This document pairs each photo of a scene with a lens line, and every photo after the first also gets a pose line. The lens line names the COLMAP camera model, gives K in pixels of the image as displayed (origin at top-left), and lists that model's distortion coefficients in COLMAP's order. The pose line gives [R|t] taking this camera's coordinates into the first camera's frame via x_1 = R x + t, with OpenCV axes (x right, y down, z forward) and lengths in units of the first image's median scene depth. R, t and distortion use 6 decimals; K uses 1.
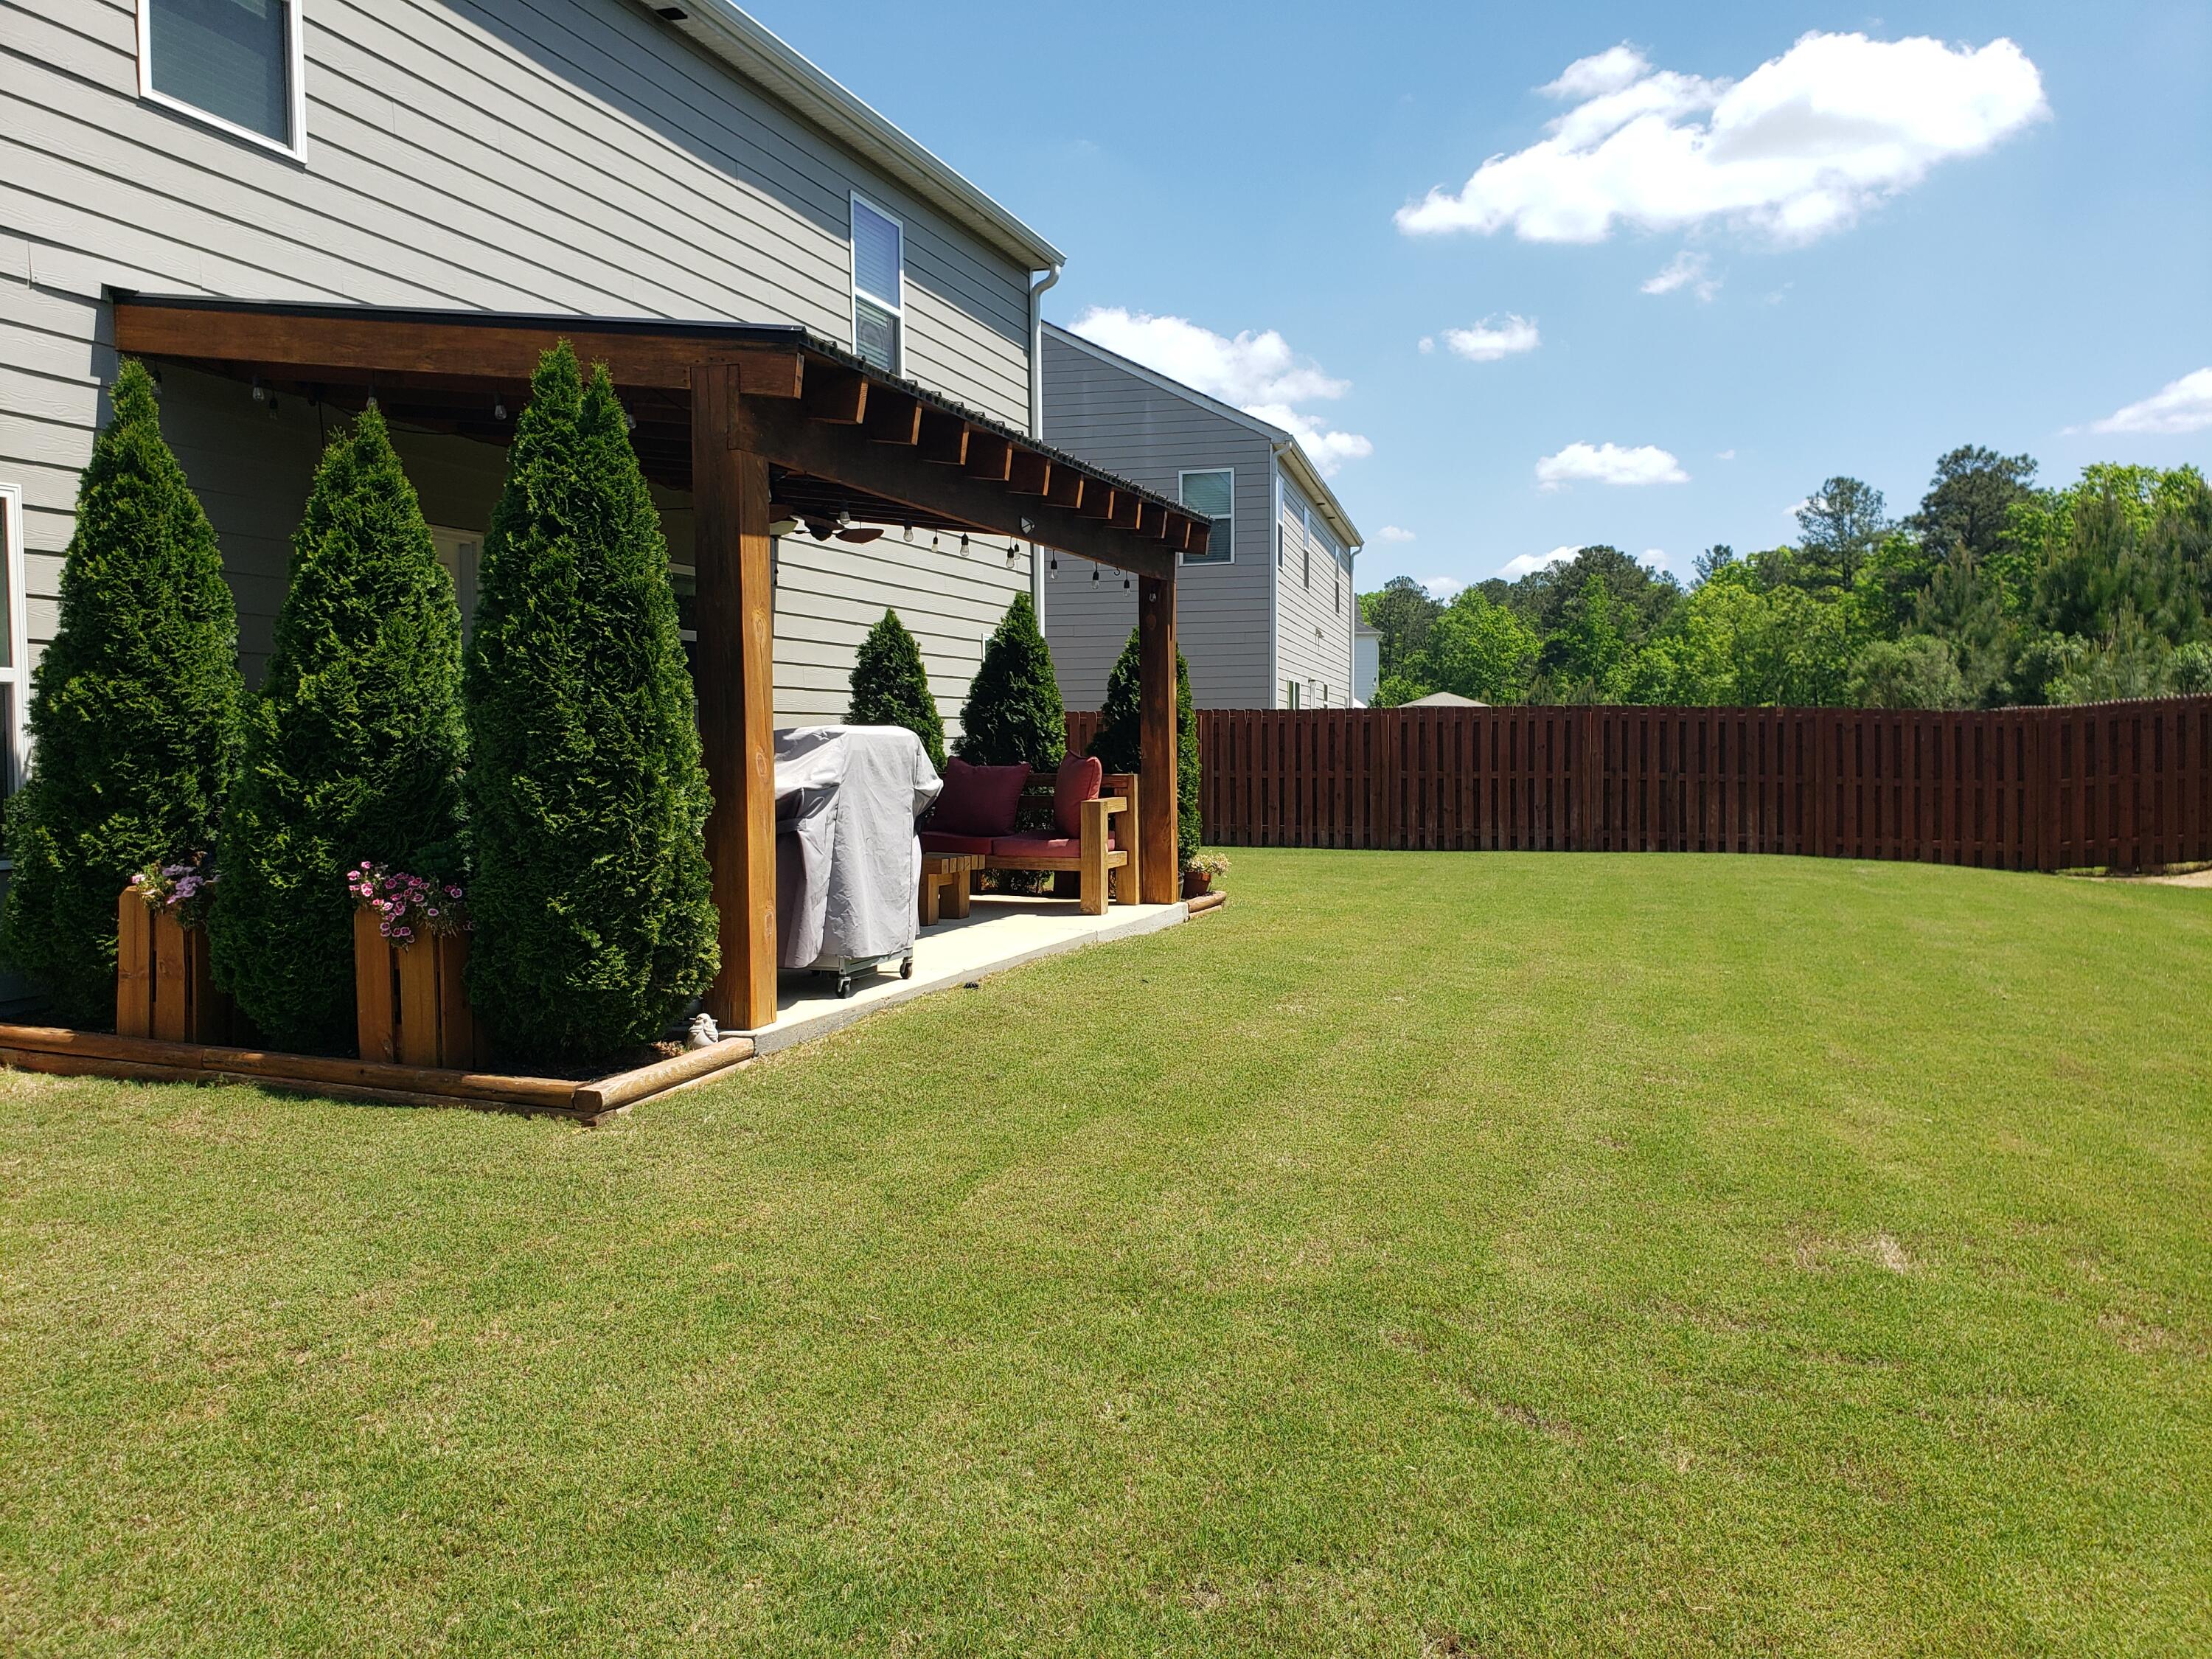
lens RADIAL K [[1708.6, 0, 1105.8], [0, 1708.6, 801.0], [0, 0, 1]] dist [0.004481, 0.000365]
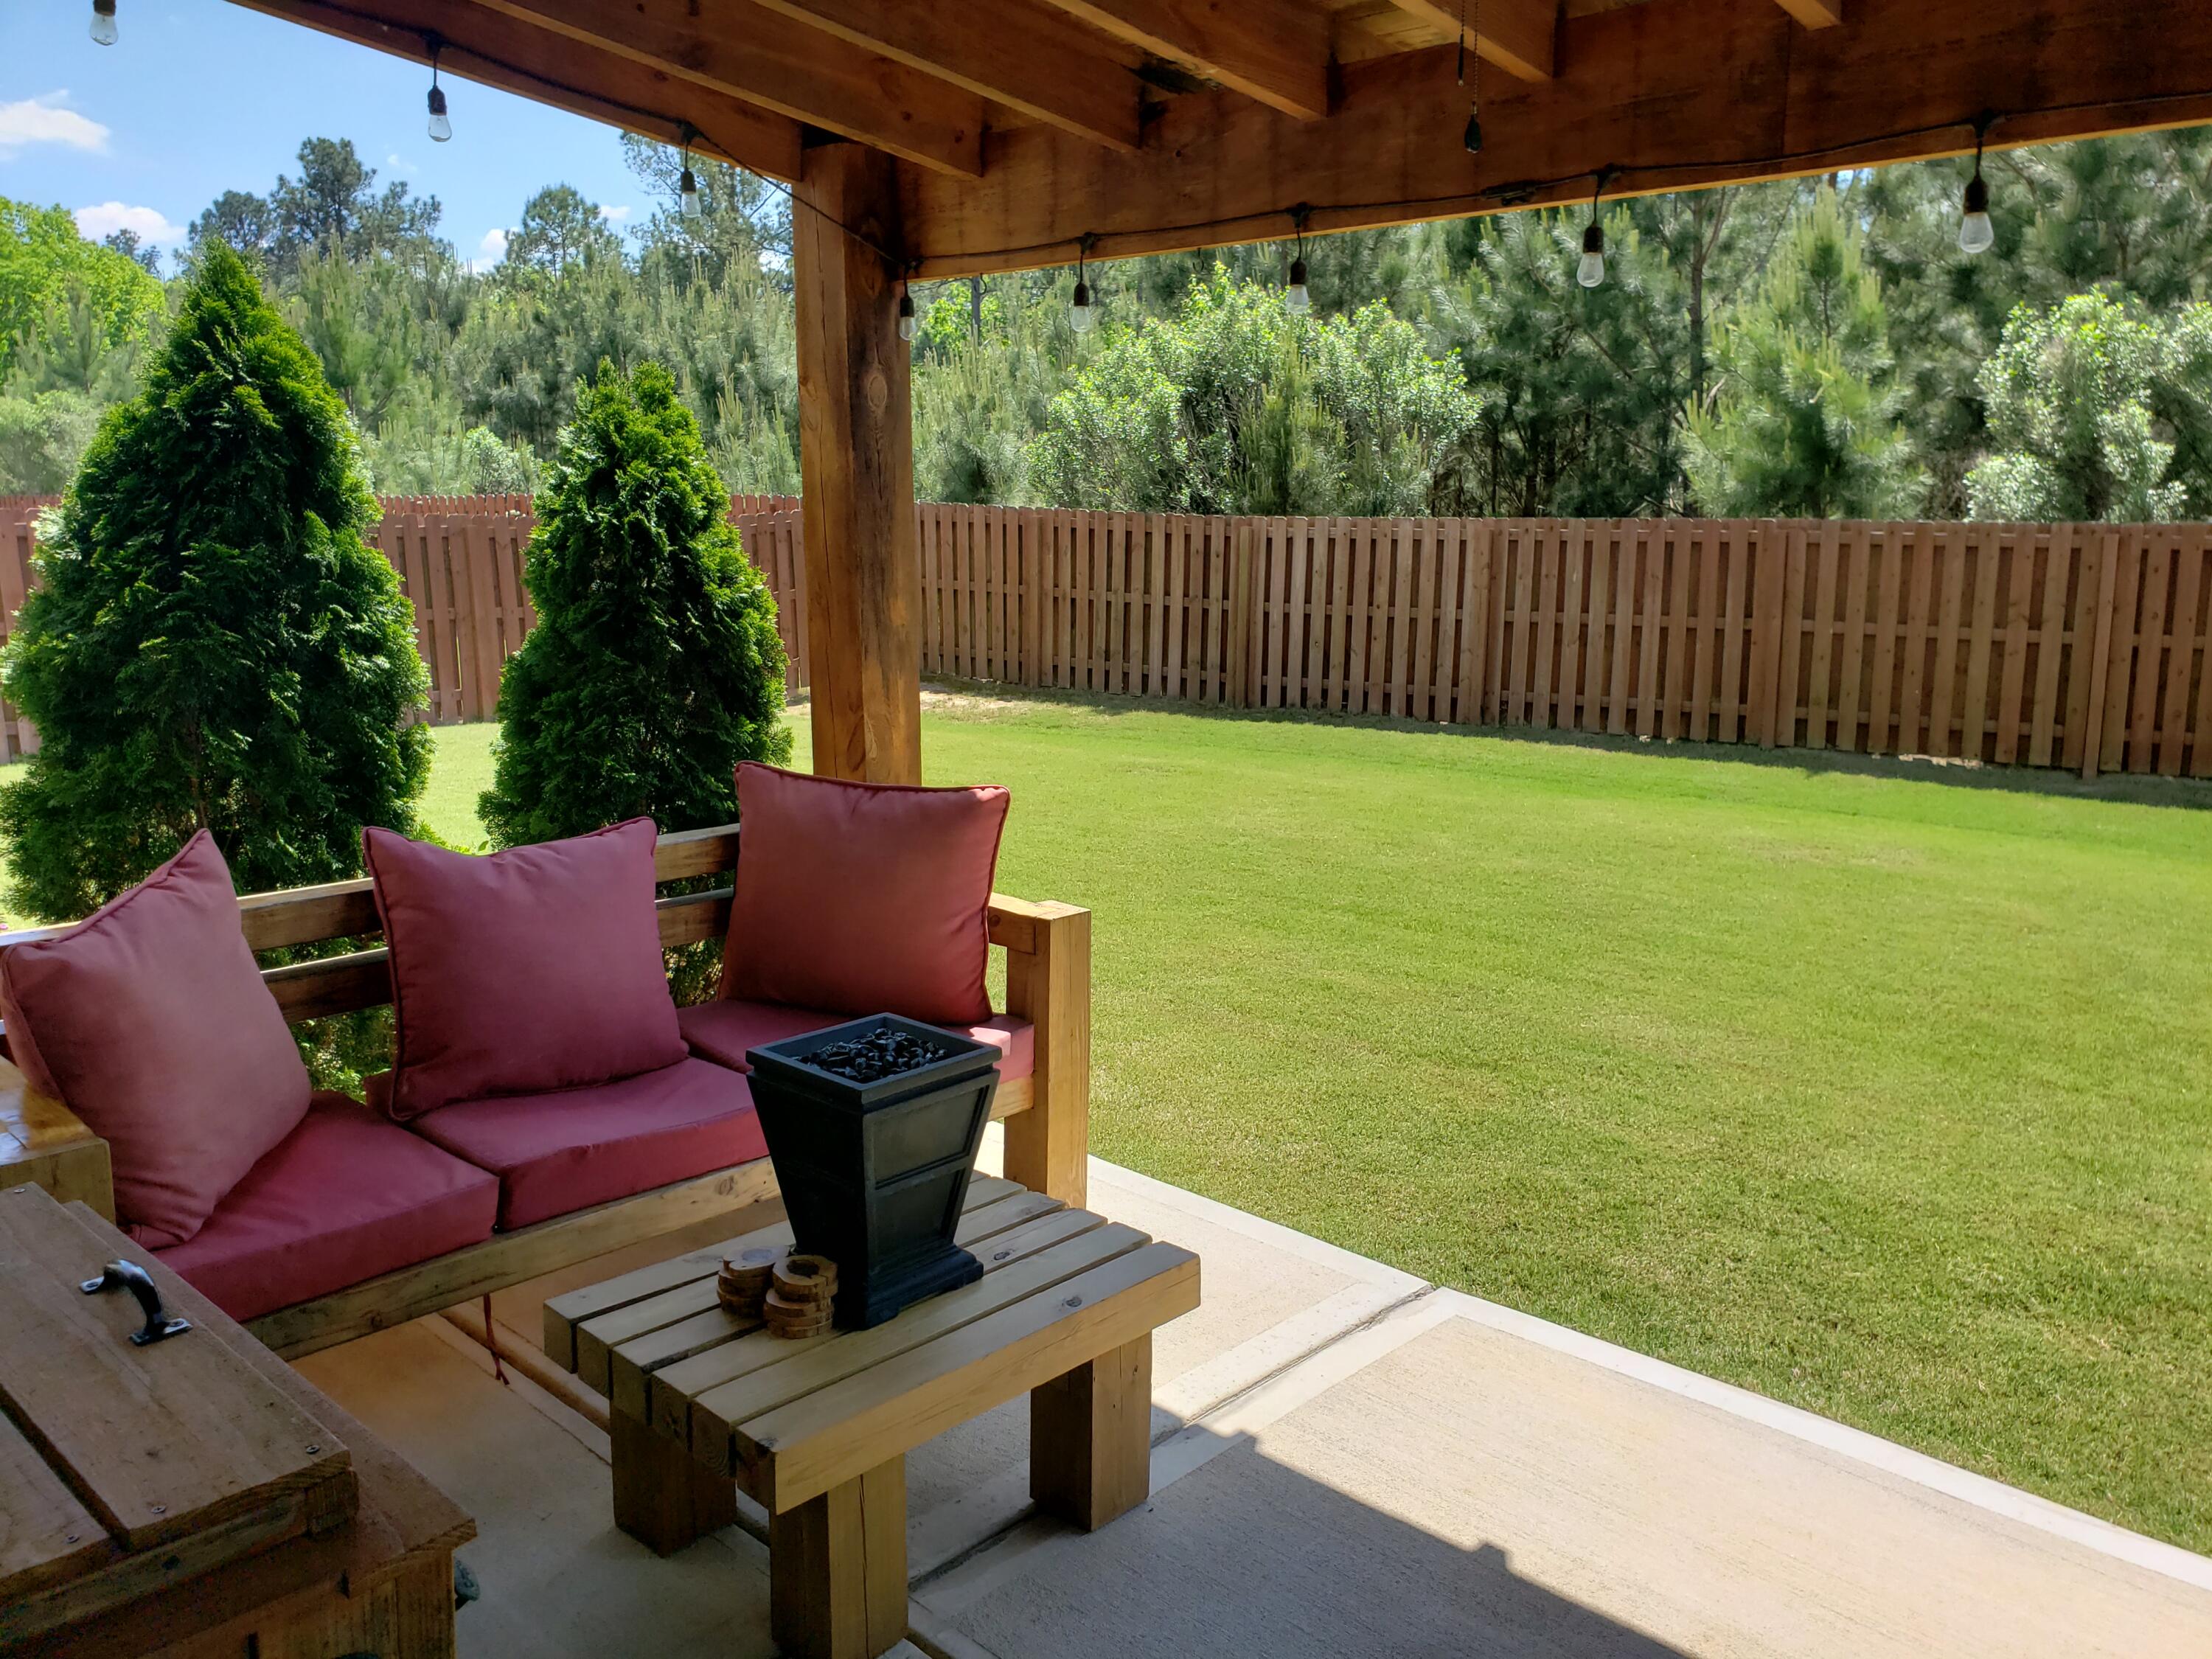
lens RADIAL K [[1708.6, 0, 1105.8], [0, 1708.6, 801.0], [0, 0, 1]] dist [0.004481, 0.000365]
pose [[0.399396, -0.156392, 0.903341, -0.349031], [0.026749, 0.986911, 0.159034, -0.083658], [-0.916388, -0.039354, 0.398351, 0.839079]]
